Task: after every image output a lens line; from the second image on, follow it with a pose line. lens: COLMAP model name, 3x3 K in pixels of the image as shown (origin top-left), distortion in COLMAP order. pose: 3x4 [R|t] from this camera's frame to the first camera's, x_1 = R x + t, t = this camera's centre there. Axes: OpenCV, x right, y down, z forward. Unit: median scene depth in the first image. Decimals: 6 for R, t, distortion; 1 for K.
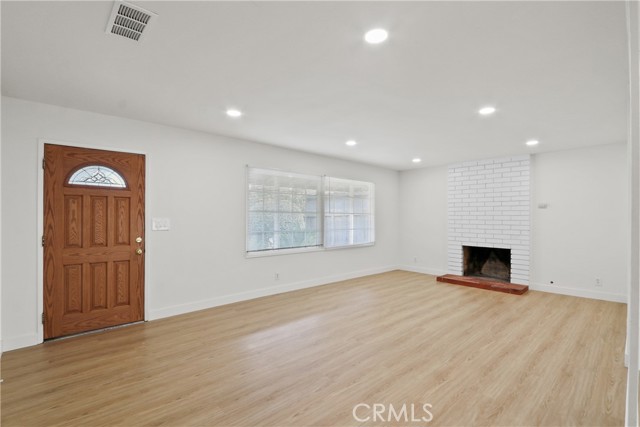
lens RADIAL K [[307.4, 0, 321.5], [0, 307.4, 215.3], [0, 0, 1]] dist [-0.002372, -0.000150]
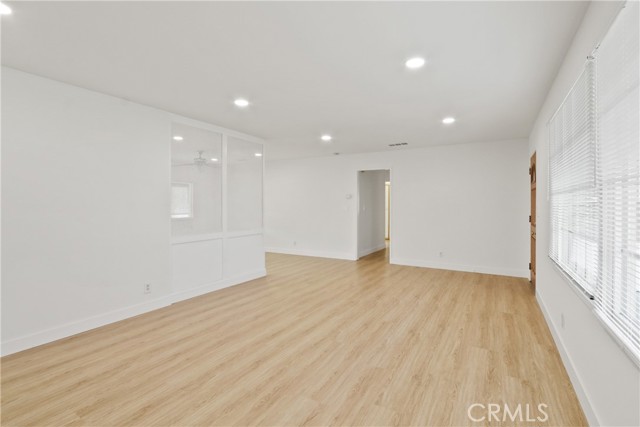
lens RADIAL K [[307.4, 0, 321.5], [0, 307.4, 215.3], [0, 0, 1]] dist [-0.002372, -0.000150]
pose [[-0.959246, 0.006384, -0.282499, 0.523551], [0.000068, 0.999750, 0.022362, 0.023997], [0.282571, 0.021431, -0.959007, 1.915741]]
